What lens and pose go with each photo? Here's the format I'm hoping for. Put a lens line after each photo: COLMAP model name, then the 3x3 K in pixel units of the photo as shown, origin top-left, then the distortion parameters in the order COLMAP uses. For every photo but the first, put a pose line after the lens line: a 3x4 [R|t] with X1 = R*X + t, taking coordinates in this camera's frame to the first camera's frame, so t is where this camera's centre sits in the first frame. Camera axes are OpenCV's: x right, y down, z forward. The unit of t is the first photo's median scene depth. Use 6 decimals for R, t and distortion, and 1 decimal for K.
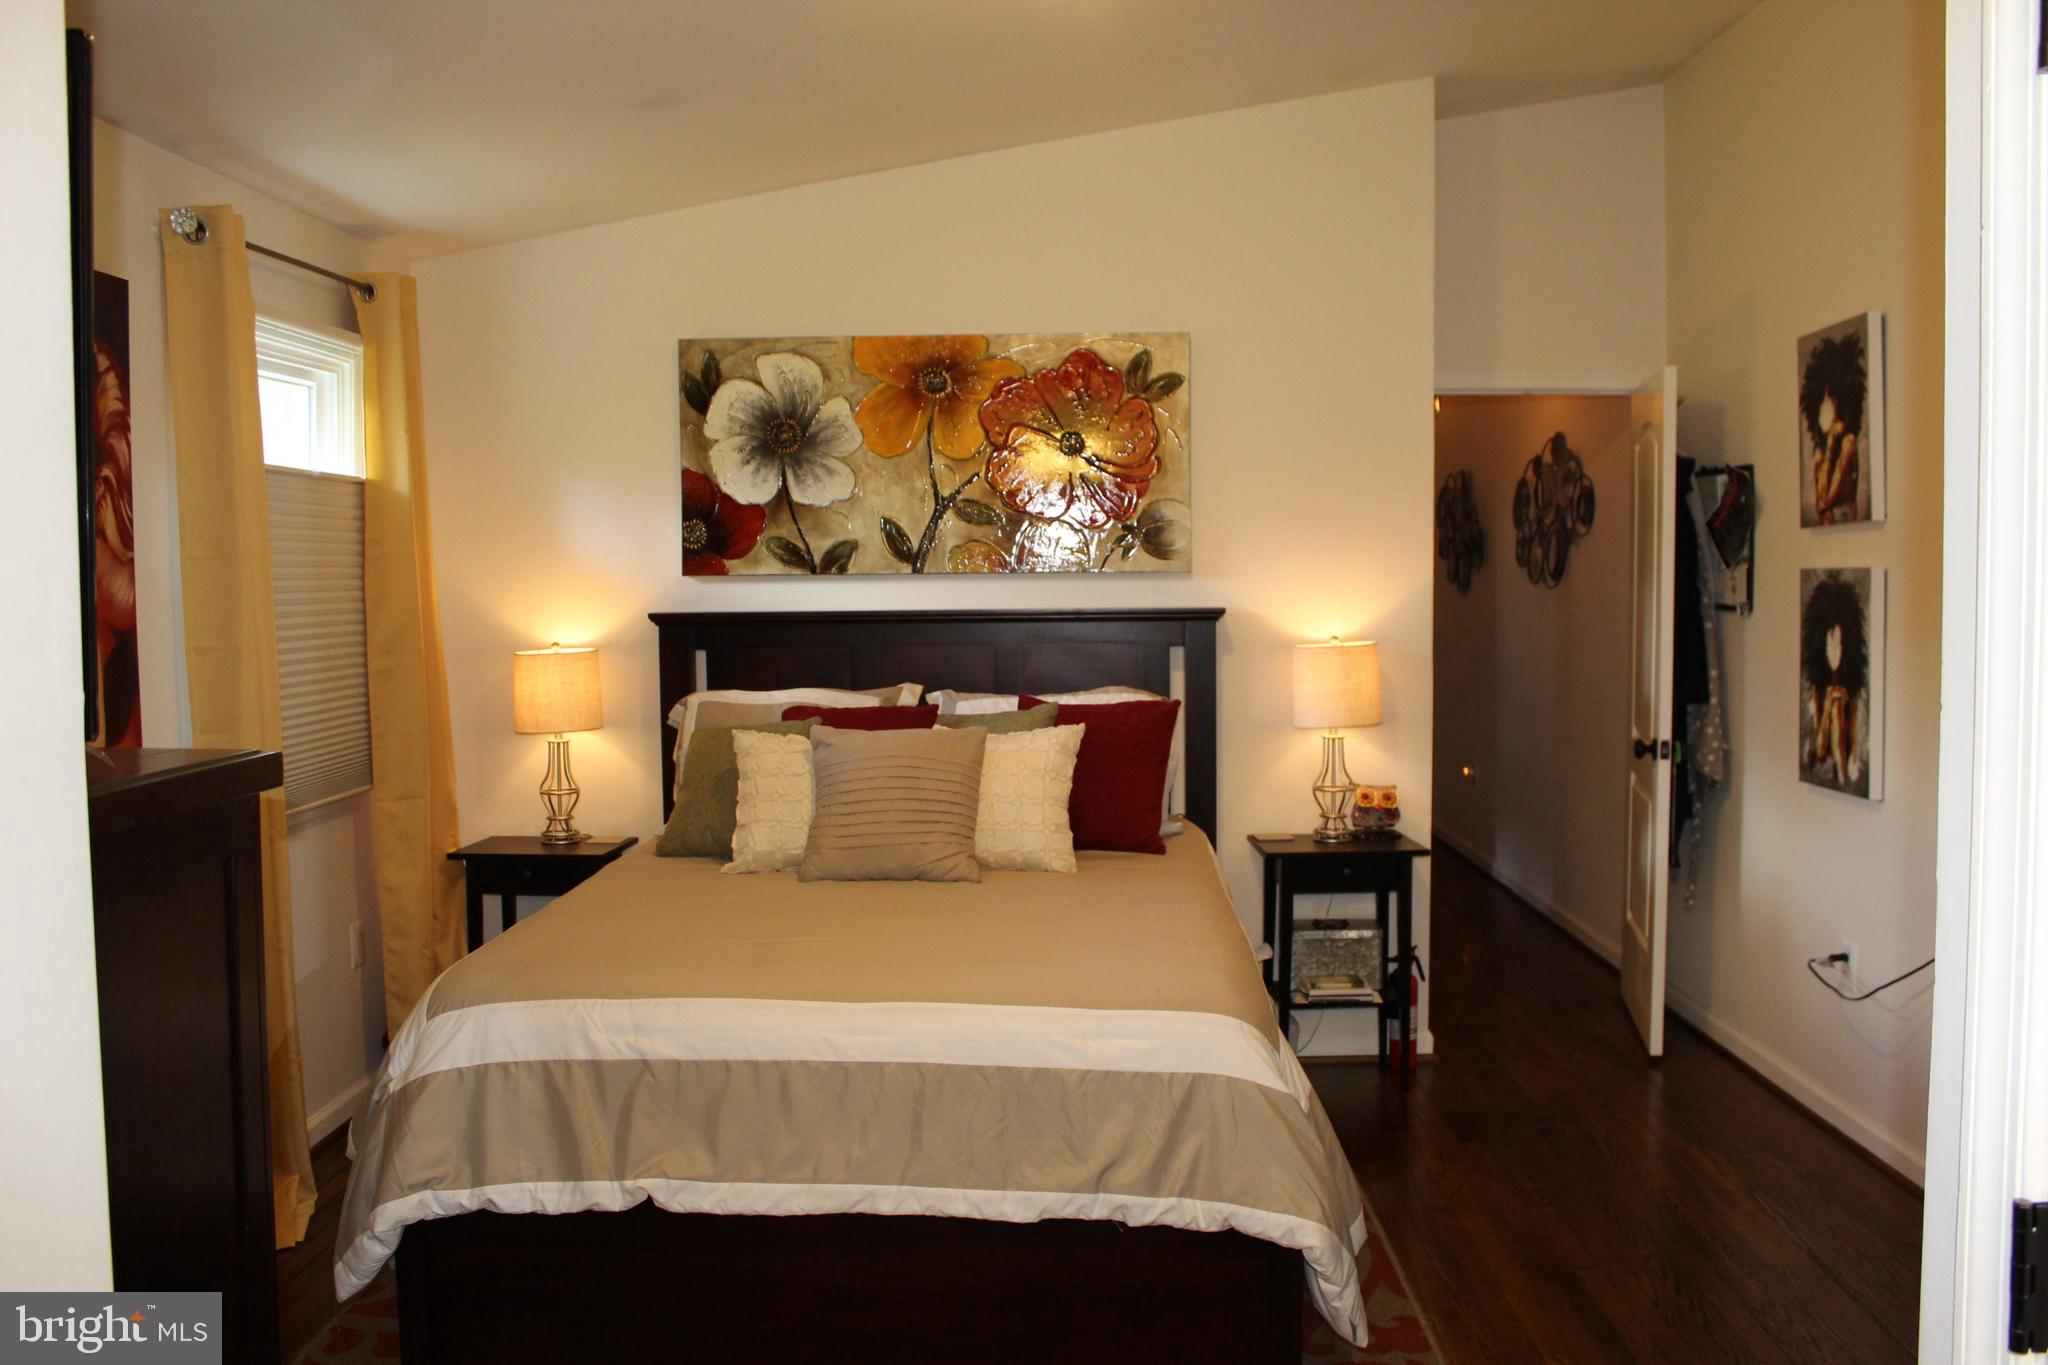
lens RADIAL K [[1706.7, 0, 1040.1], [0, 1706.7, 656.9], [0, 0, 1]] dist [-0.181852, 0.186052]
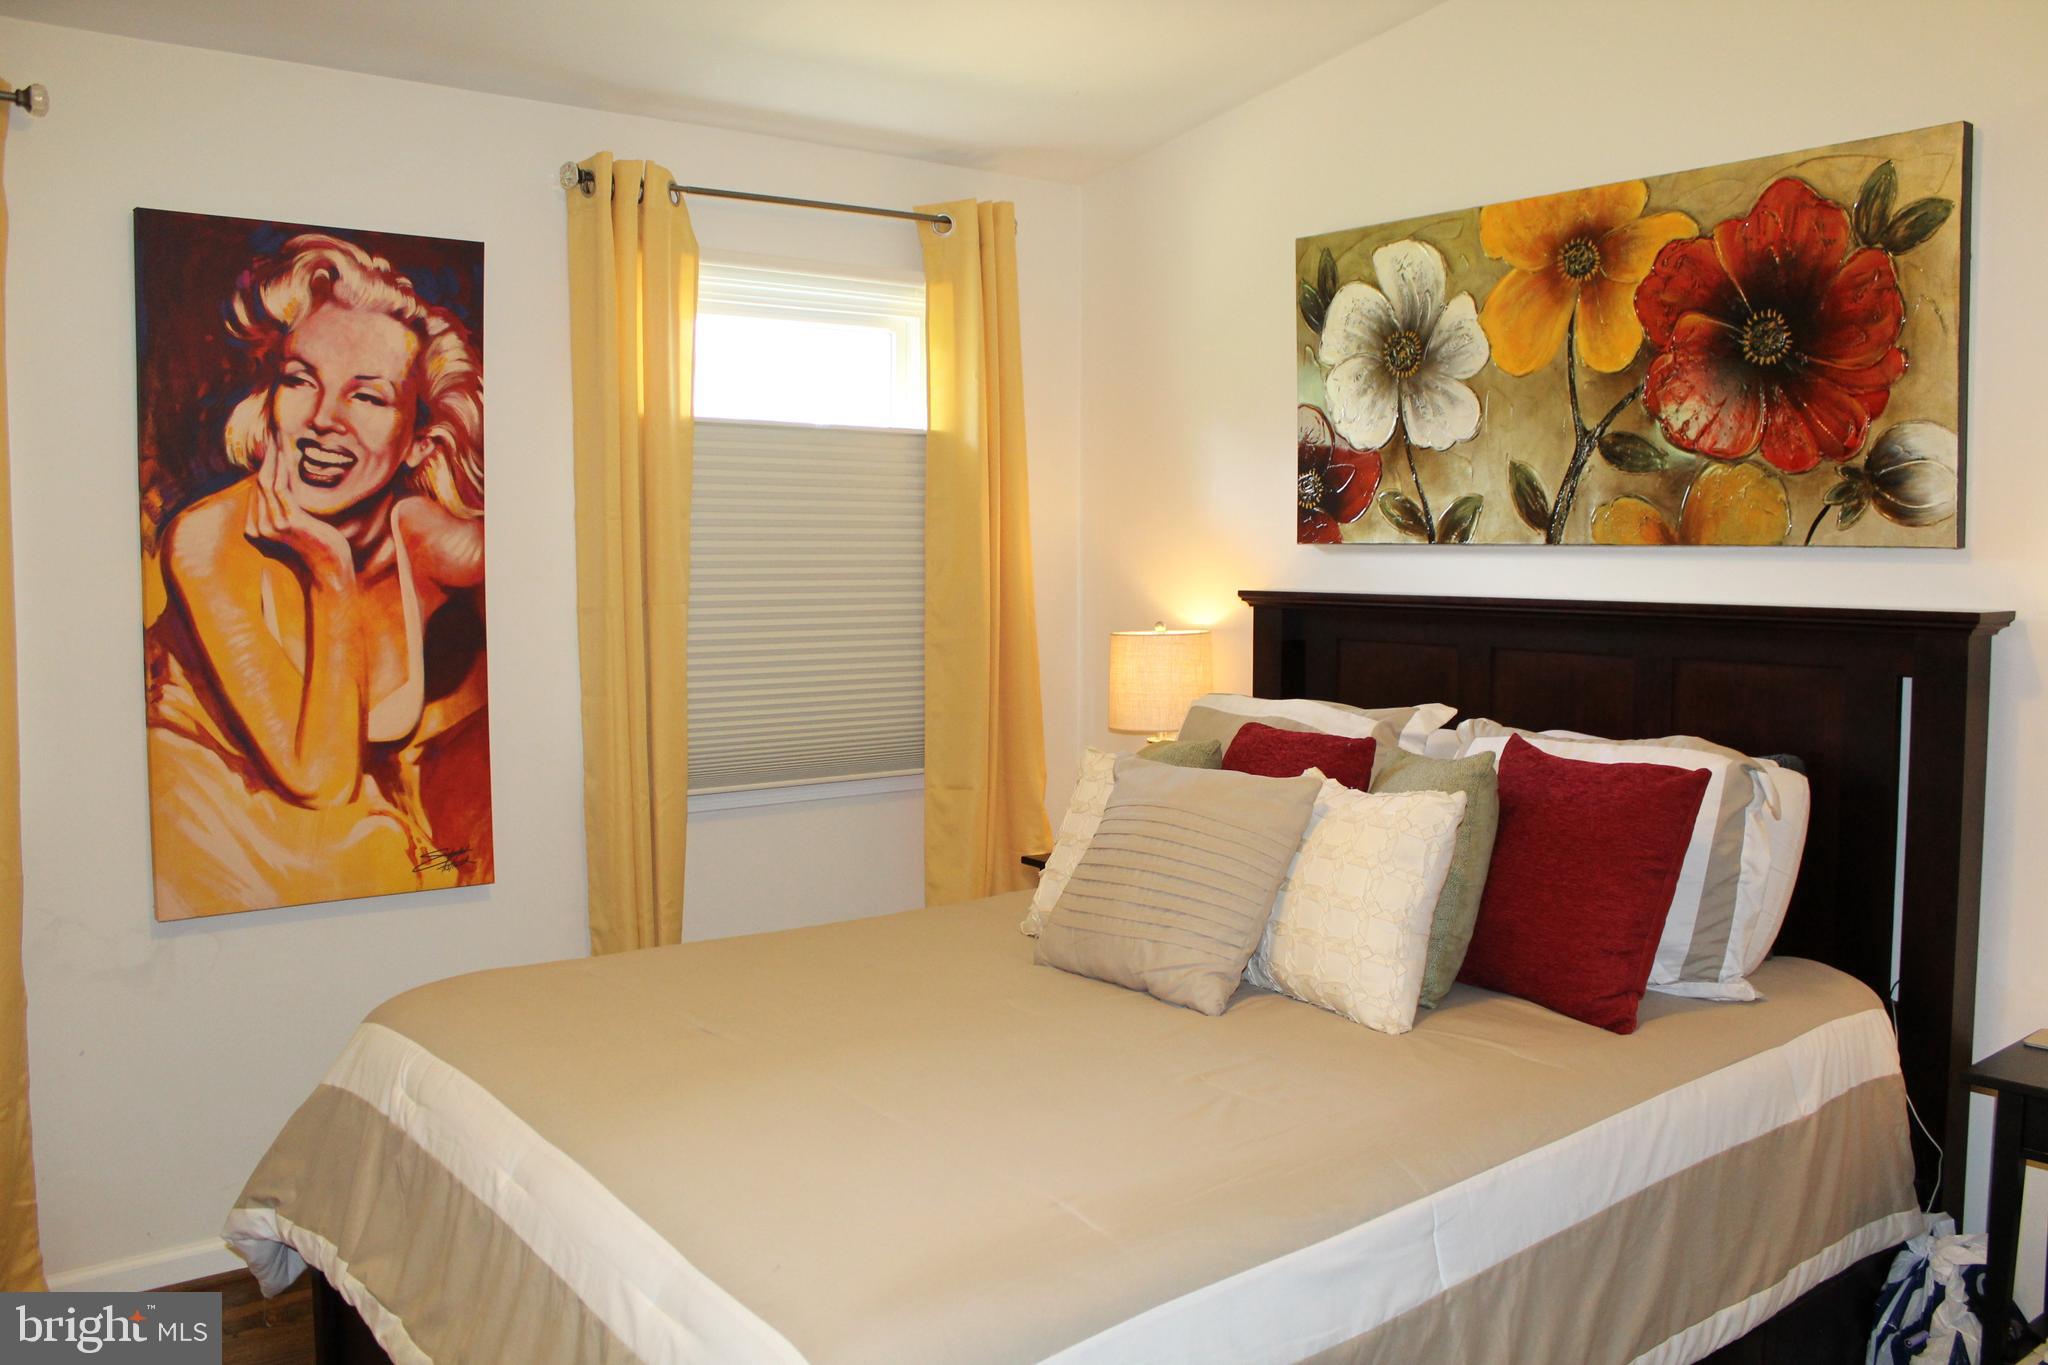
lens RADIAL K [[1706.7, 0, 1040.1], [0, 1706.7, 656.9], [0, 0, 1]] dist [-0.181852, 0.186052]
pose [[0.629753, 0.058441, -0.774594, 0.321875], [-0.048128, 0.998186, 0.036182, -0.018747], [0.775303, 0.014494, 0.631423, 0.421327]]
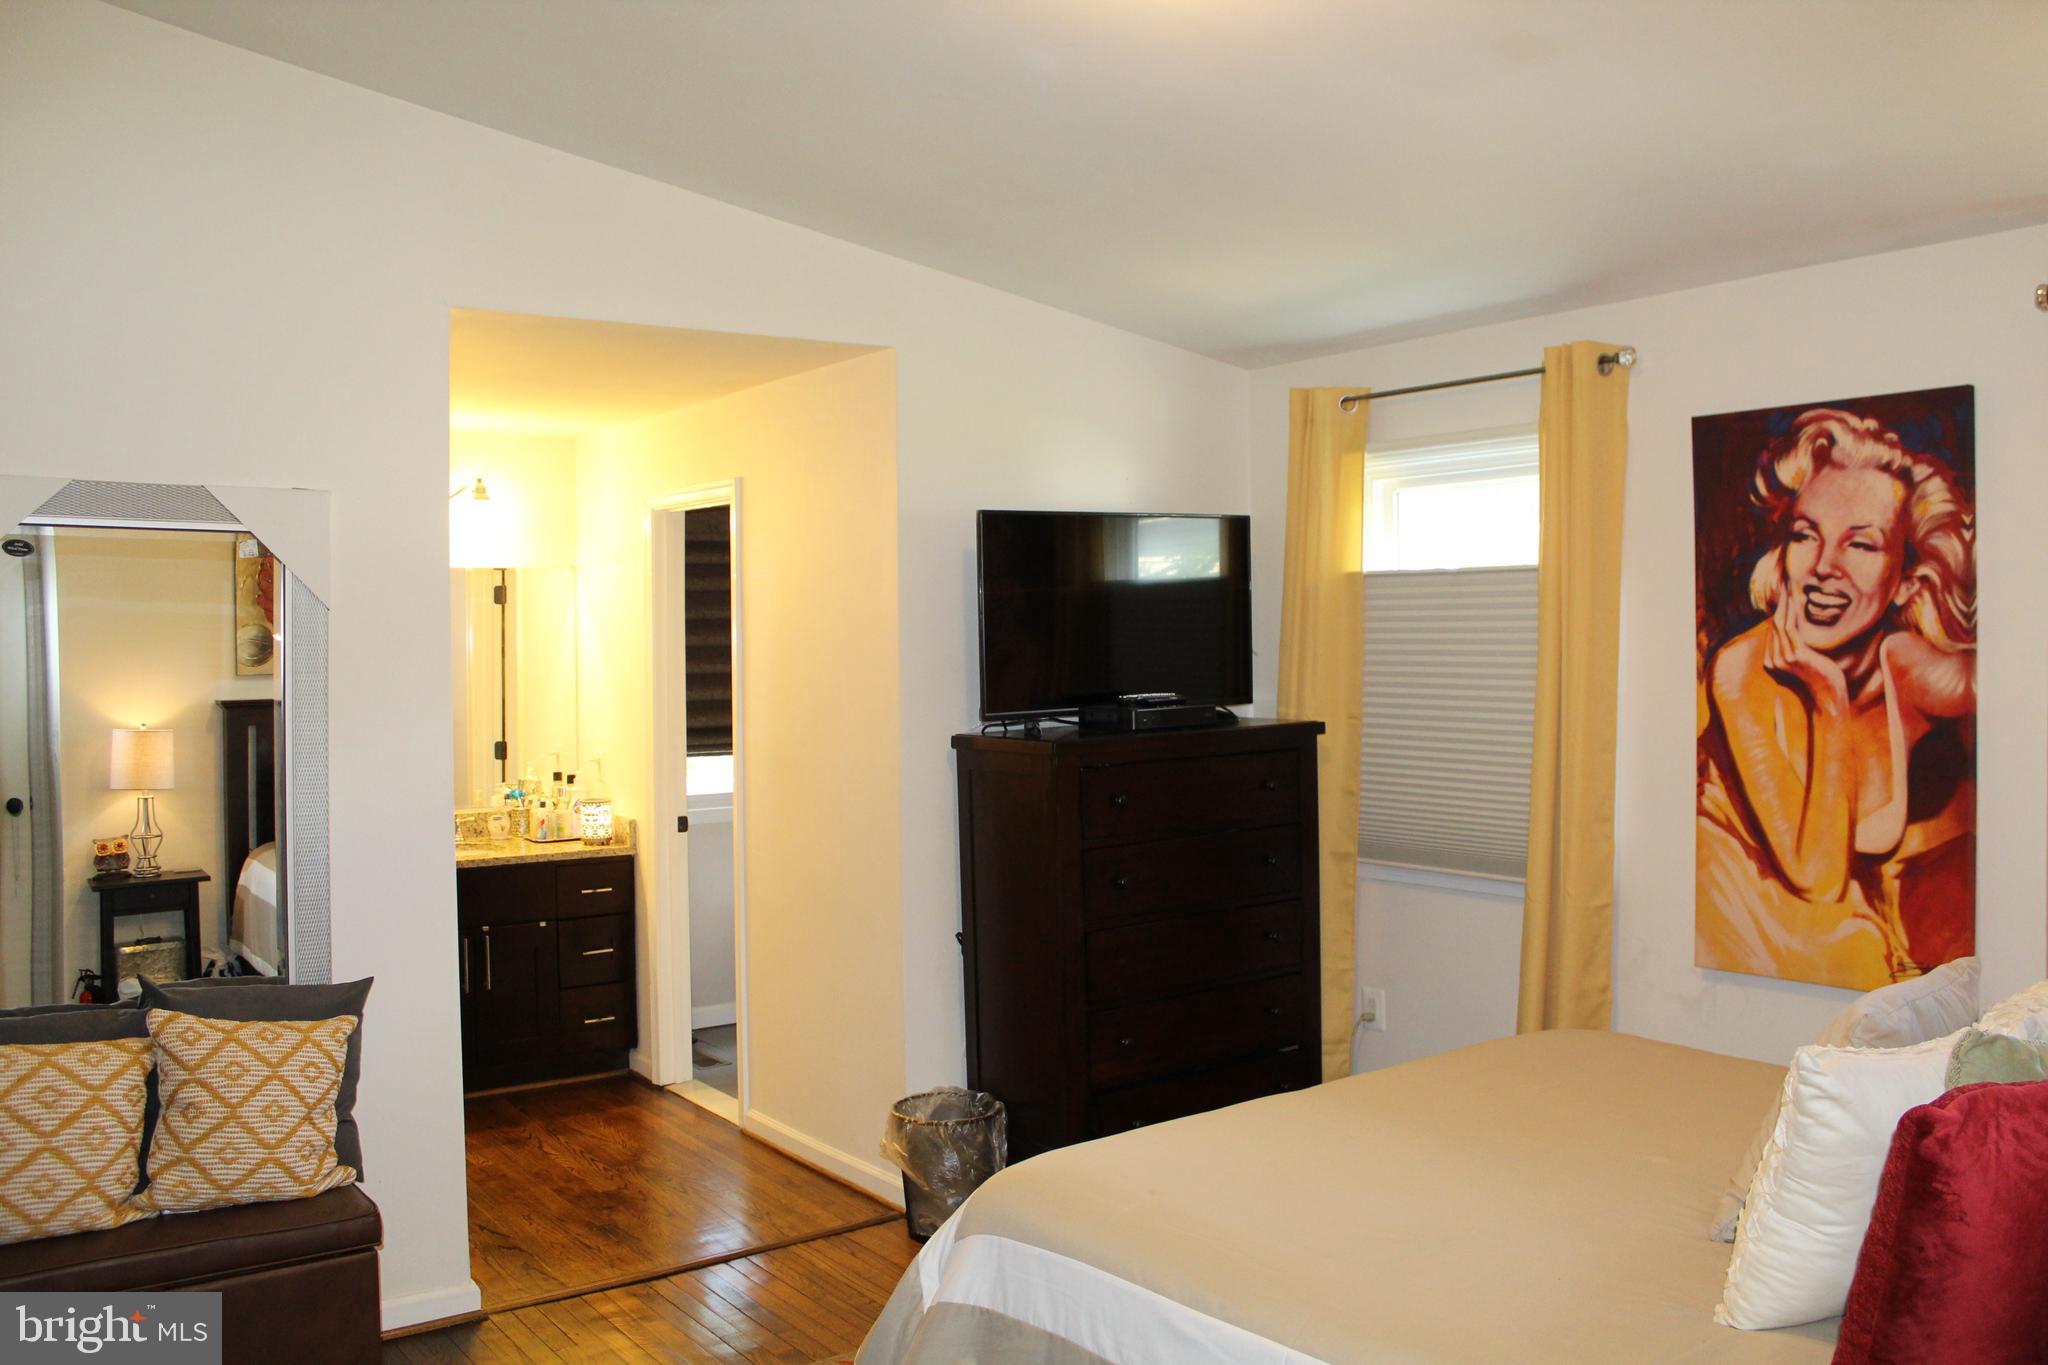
lens RADIAL K [[1706.7, 0, 1040.1], [0, 1706.7, 656.9], [0, 0, 1]] dist [-0.181852, 0.186052]
pose [[-0.795853, 0.022258, -0.605080, 0.376919], [-0.014707, 0.998319, 0.056068, -0.072126], [0.605311, 0.053521, -0.794188, 1.008167]]
